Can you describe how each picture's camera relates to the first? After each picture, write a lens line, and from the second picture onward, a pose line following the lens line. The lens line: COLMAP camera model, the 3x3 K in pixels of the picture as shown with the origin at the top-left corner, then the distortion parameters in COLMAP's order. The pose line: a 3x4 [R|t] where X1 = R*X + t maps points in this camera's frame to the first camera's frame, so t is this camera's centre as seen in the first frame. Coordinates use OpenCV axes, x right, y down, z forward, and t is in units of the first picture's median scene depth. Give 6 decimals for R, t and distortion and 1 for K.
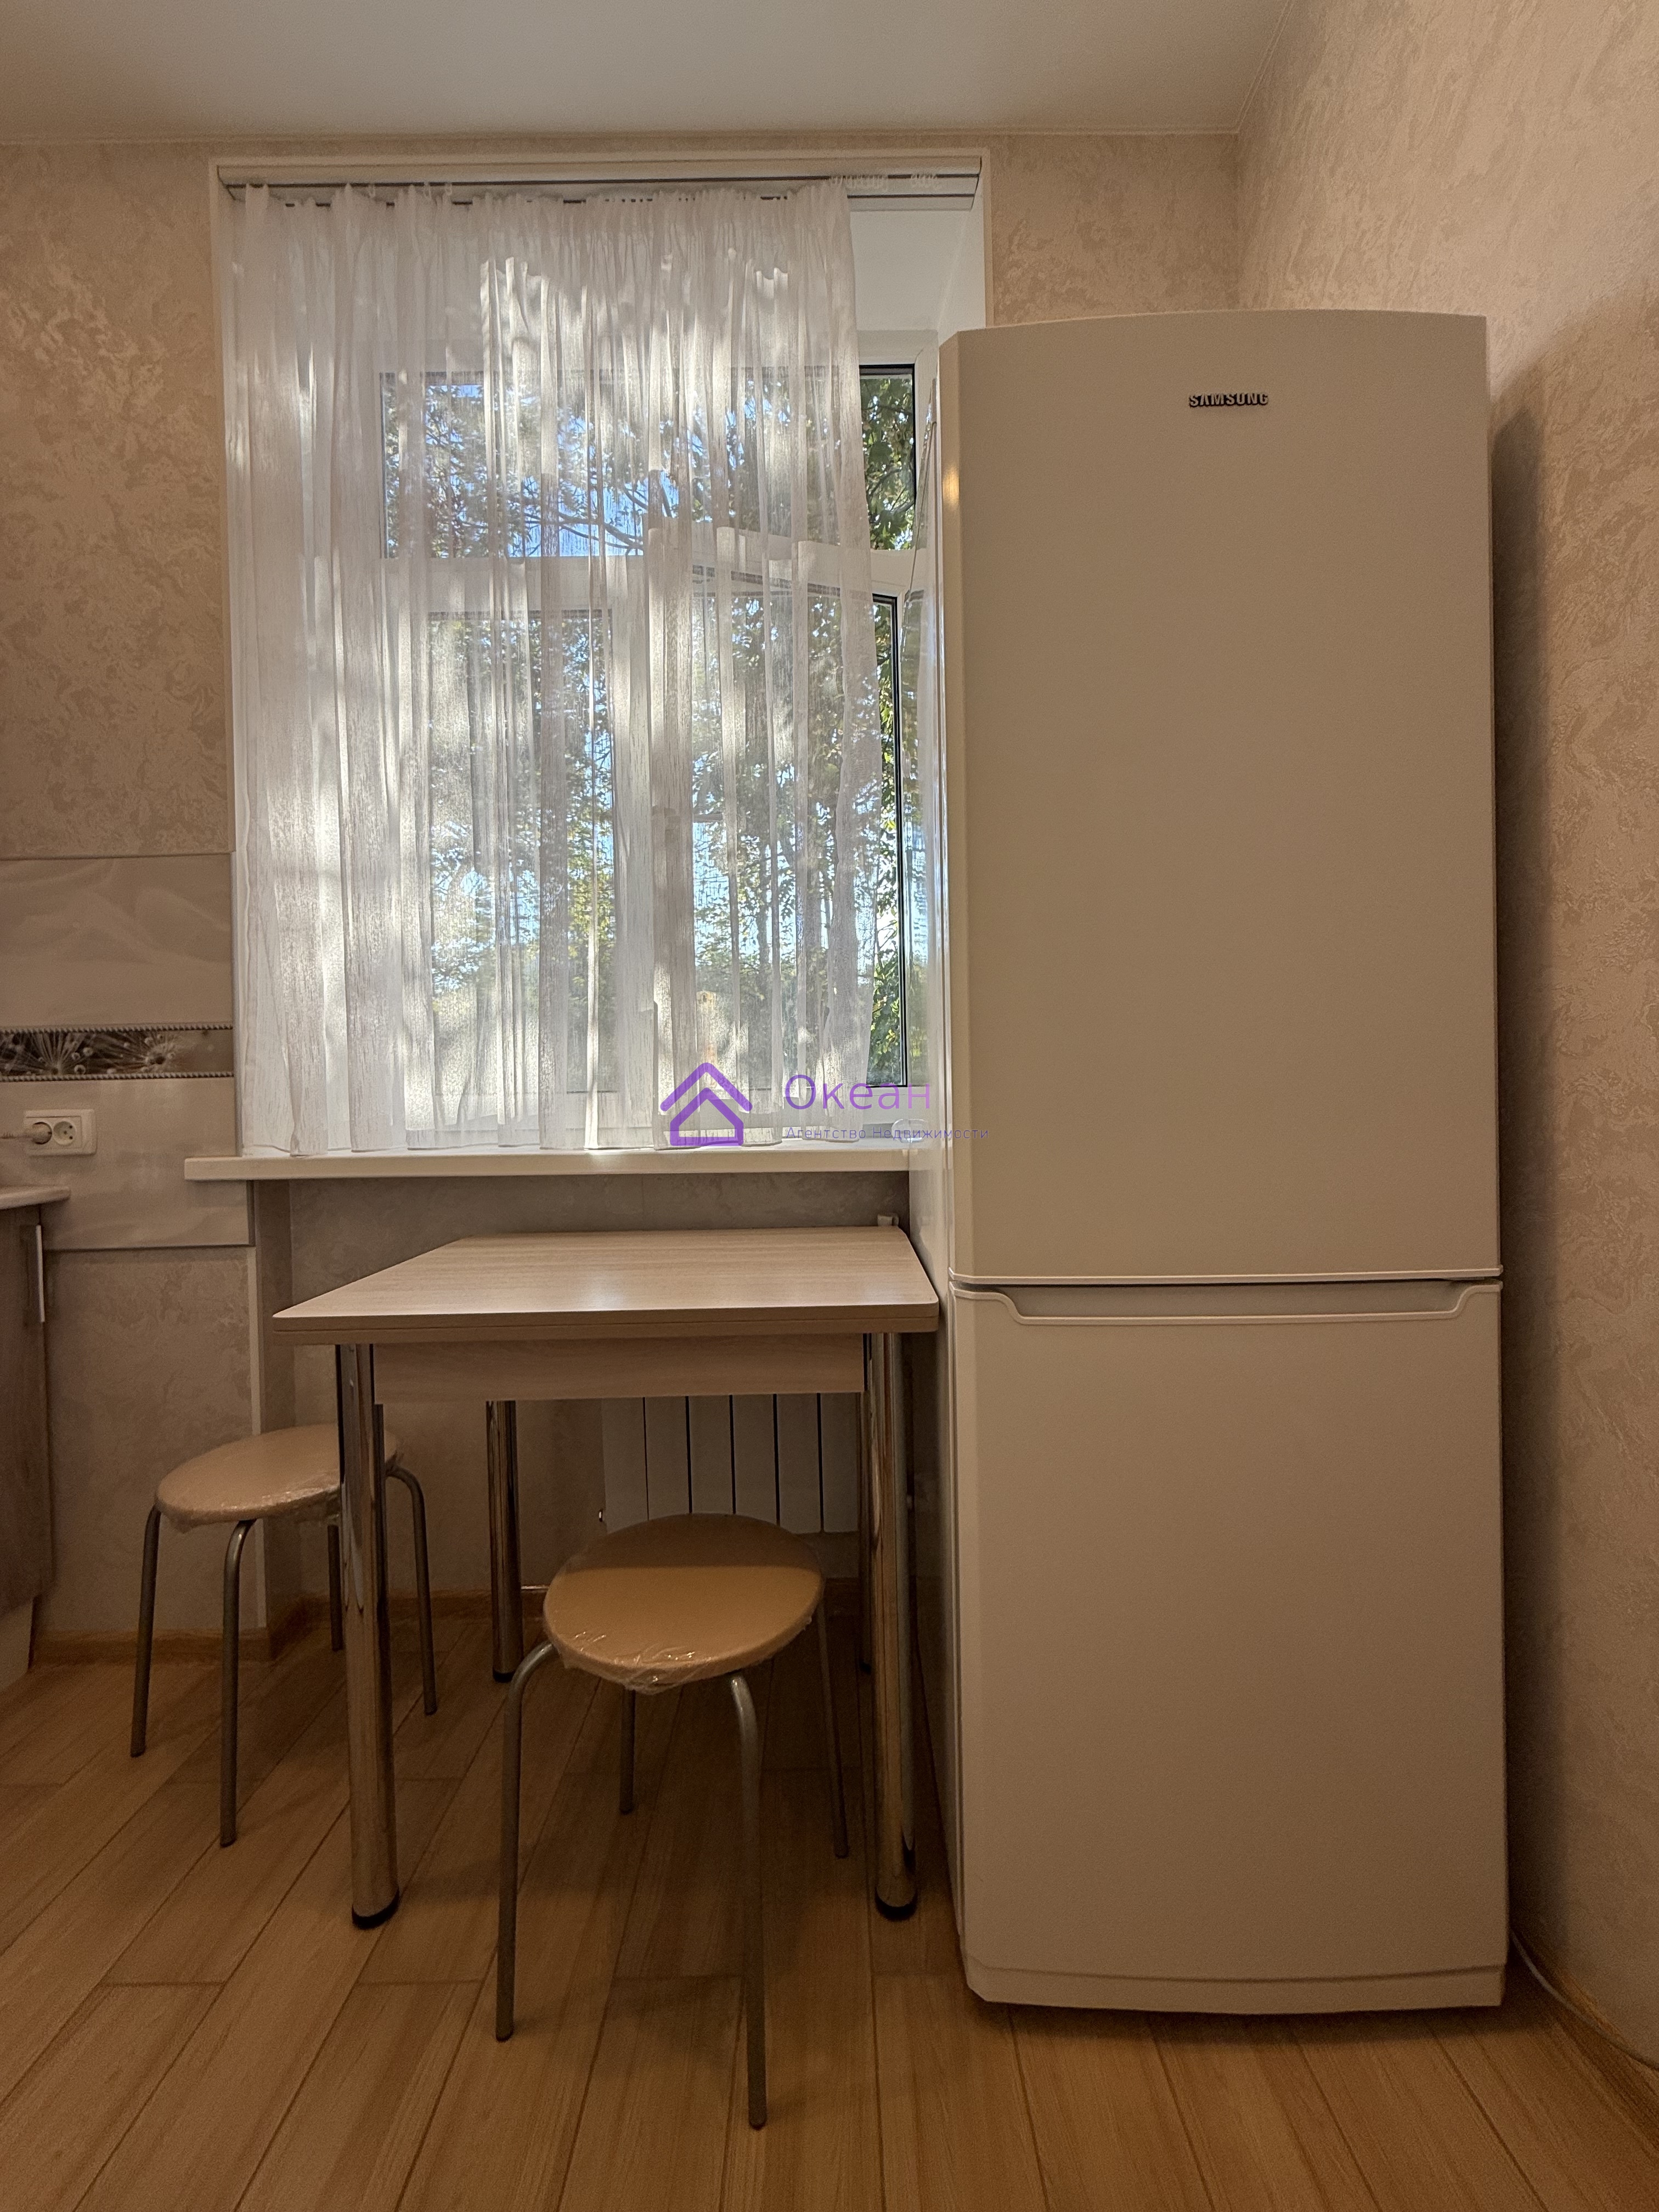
lens RADIAL K [[880.0, 0, 829.9], [0, 880.0, 1103.4], [0, 0, 1]] dist [0.000325, 0.000011]
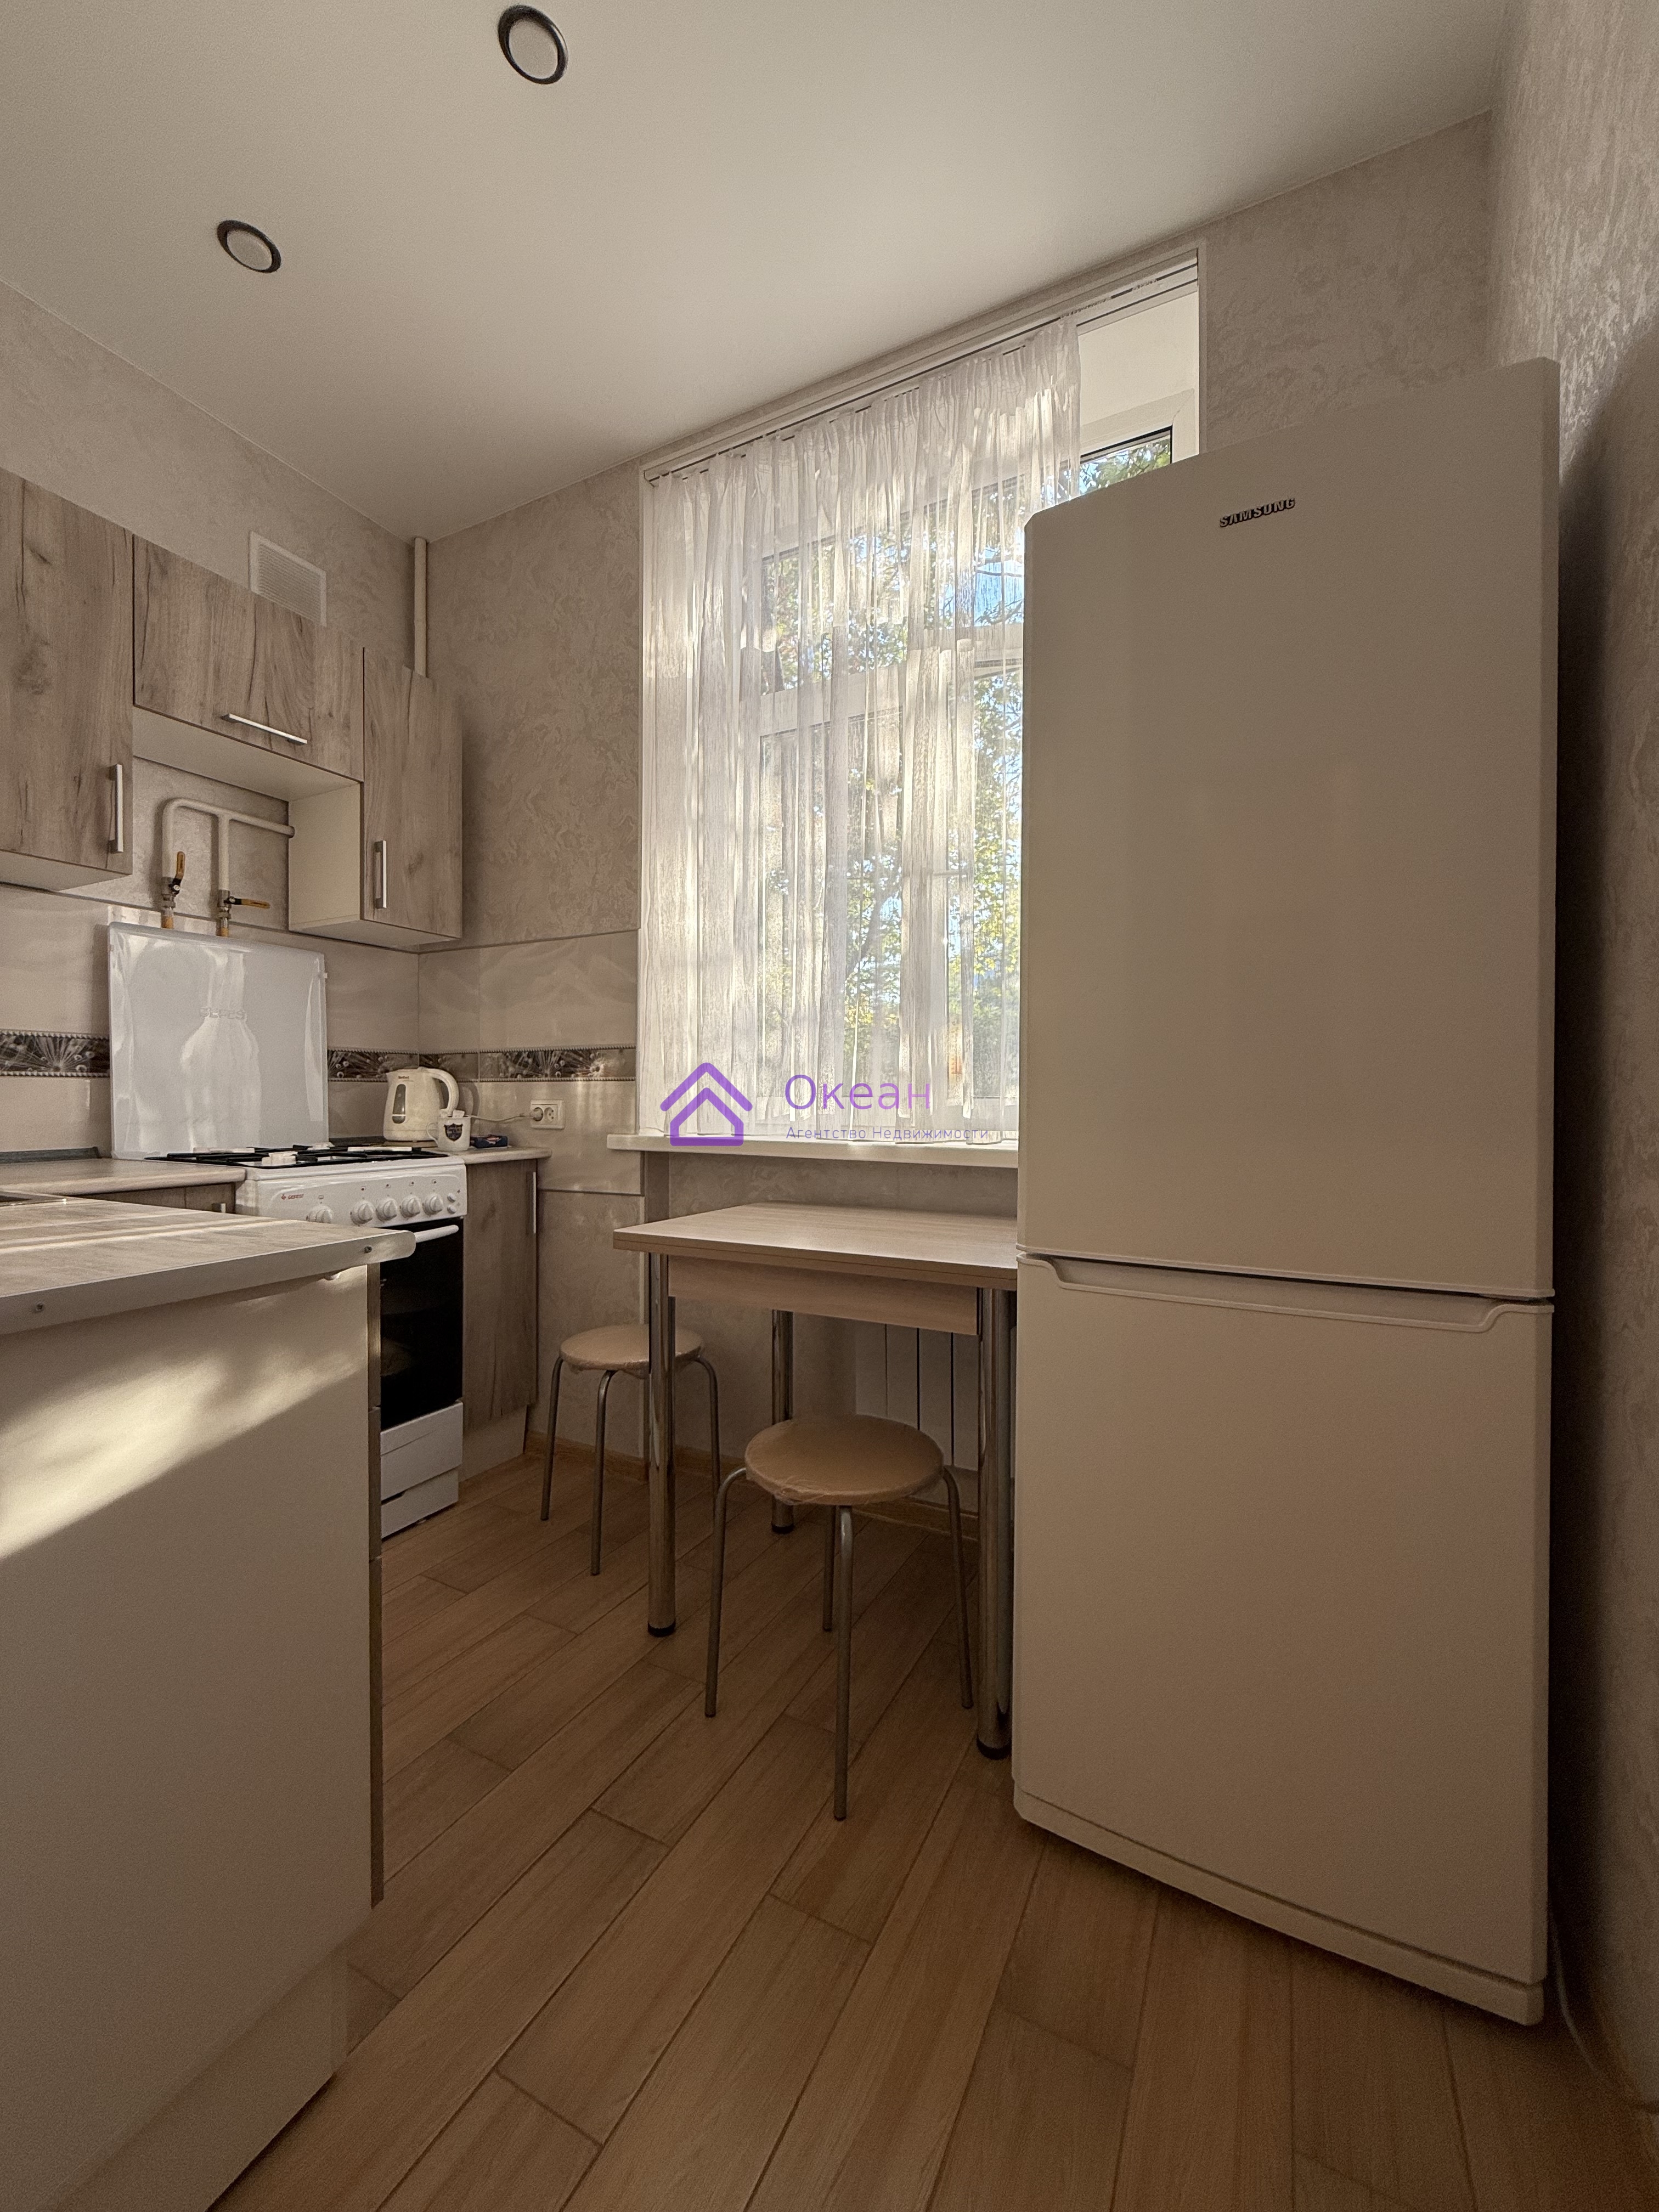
lens RADIAL K [[880.0, 0, 829.9], [0, 880.0, 1103.4], [0, 0, 1]] dist [0.000325, 0.000011]
pose [[0.887410, 0.026153, -0.460238, 0.295920], [-0.029635, 0.999561, -0.000342, -0.000980], [0.460027, 0.013943, 0.887795, -0.163384]]
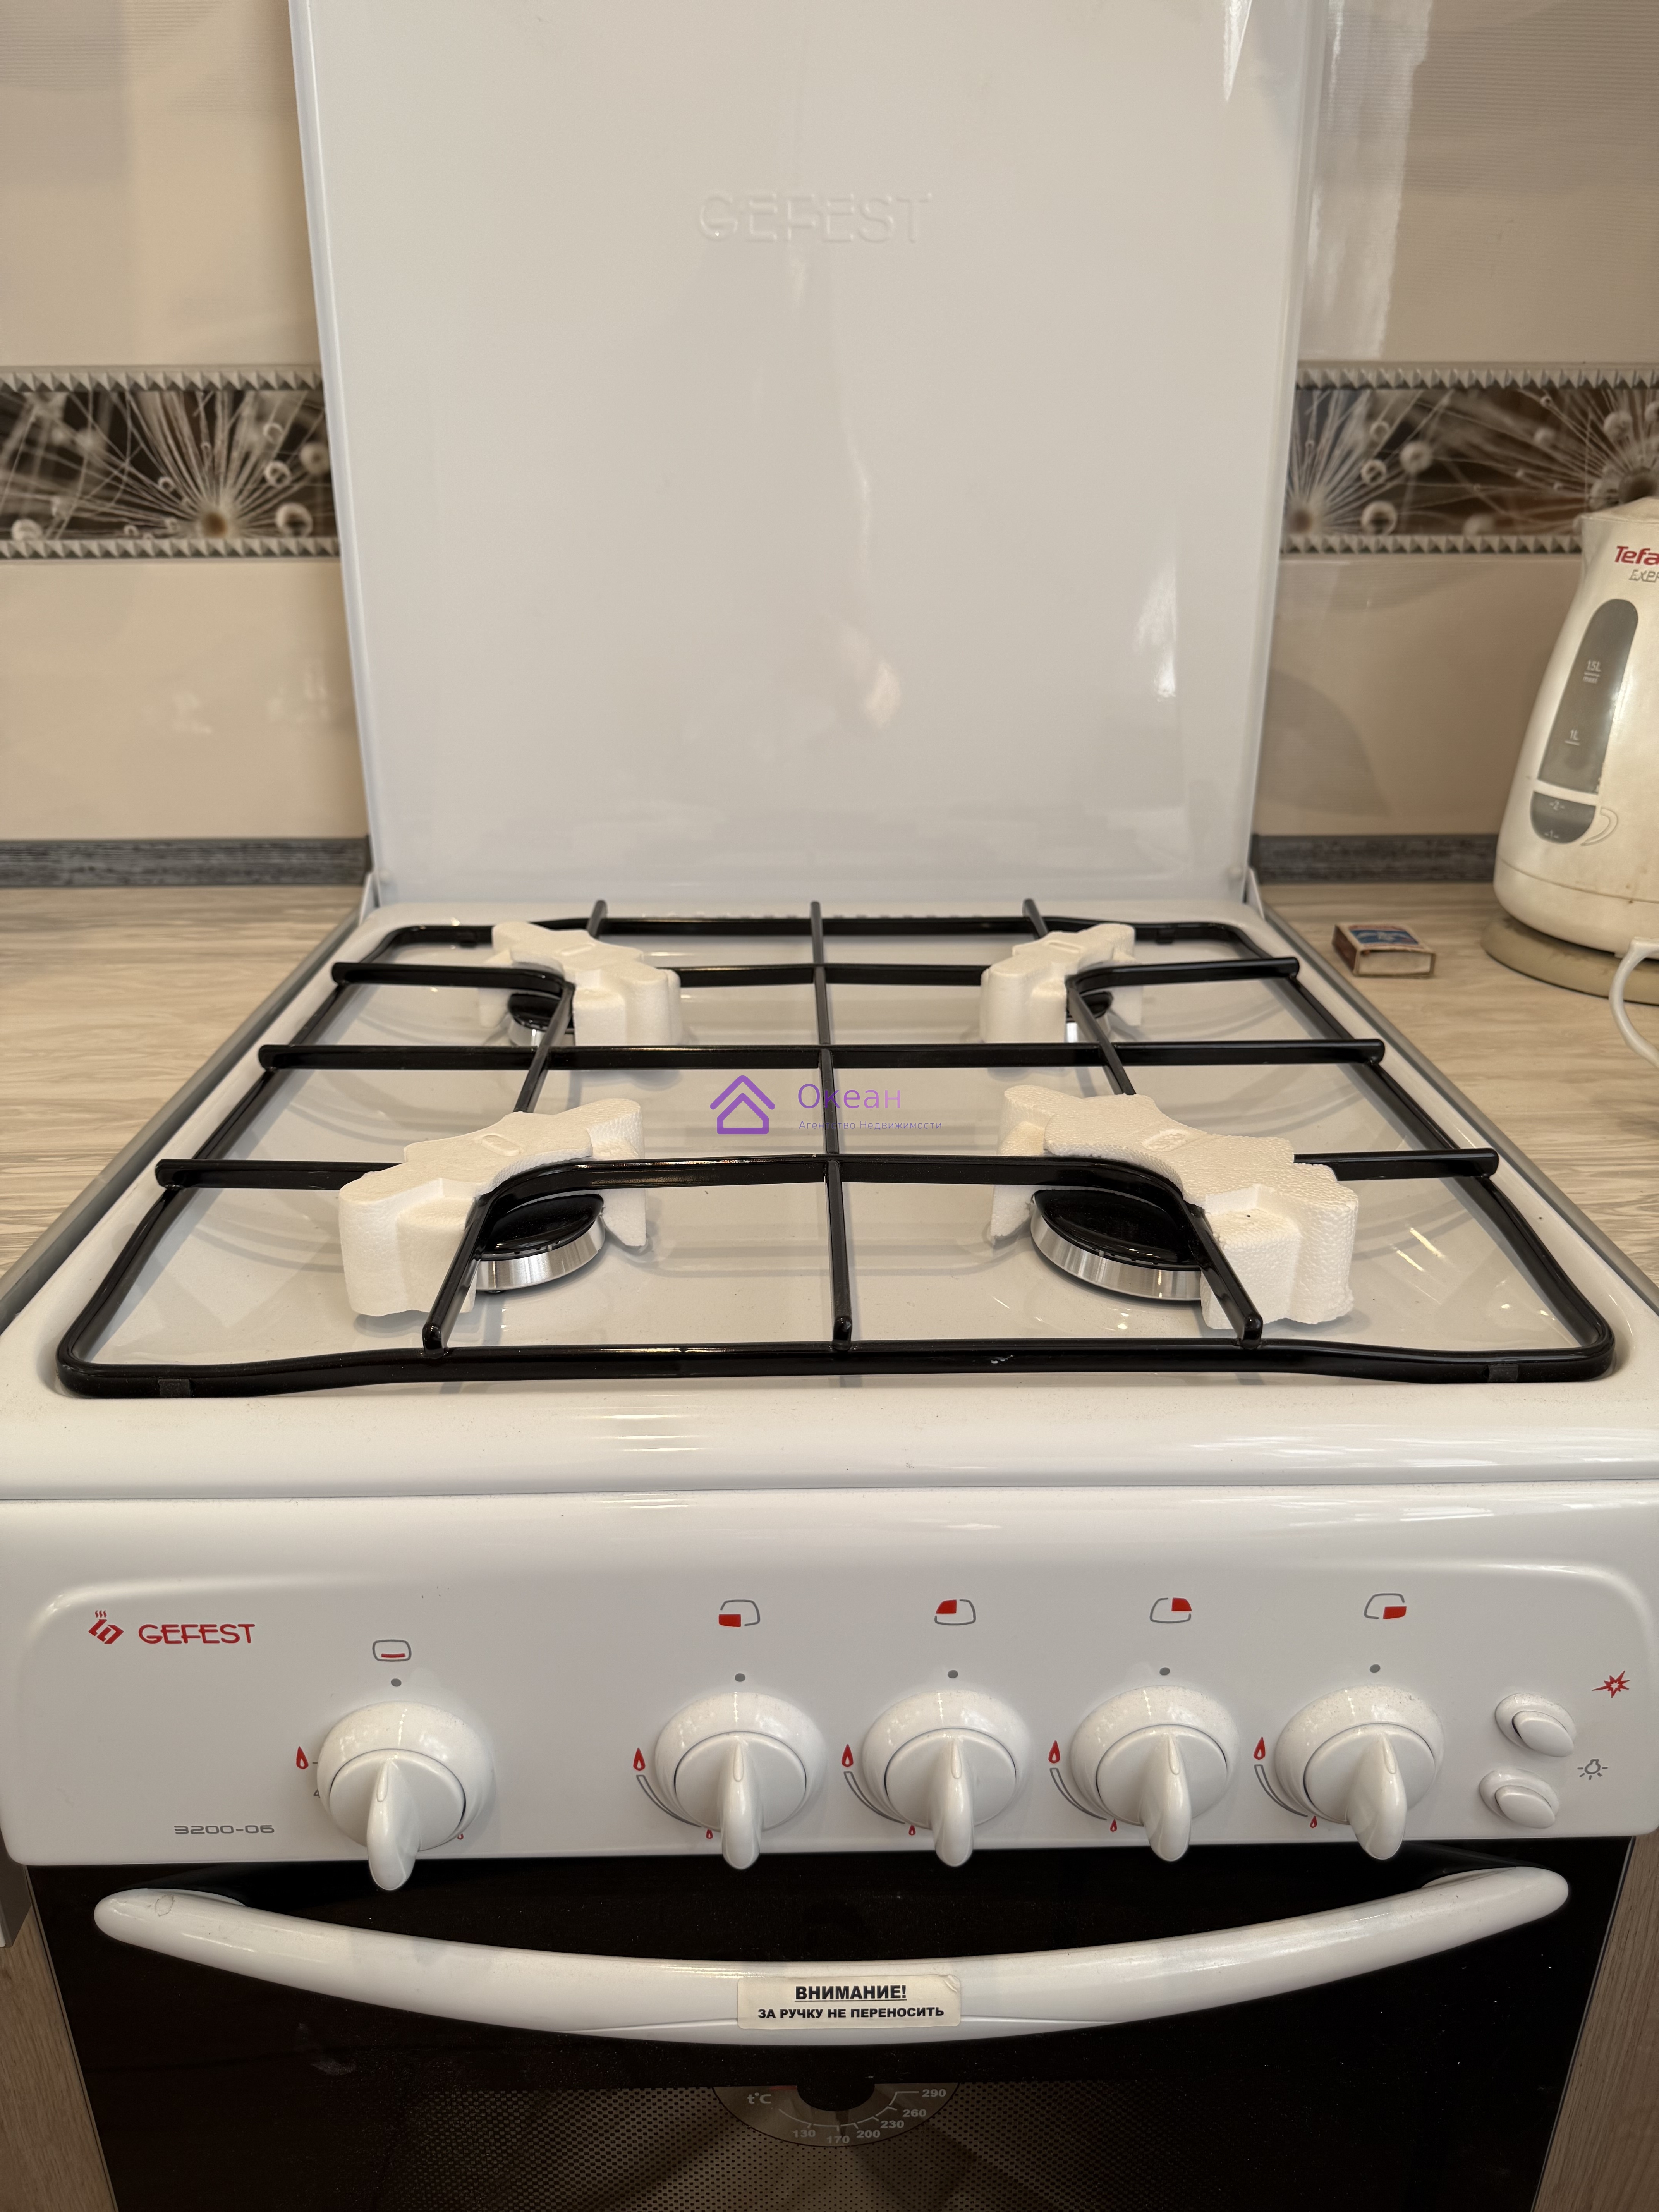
lens RADIAL K [[1626.5, 0, 829.5], [0, 1626.5, 1106.0], [0, 0, 1]] dist [-0.004878, -0.004269]
pose [[0.013329, 0.399233, -0.916753, -0.614008], [-0.018044, 0.916781, 0.398983, -0.061791], [0.999748, 0.011224, 0.019423, 0.638429]]
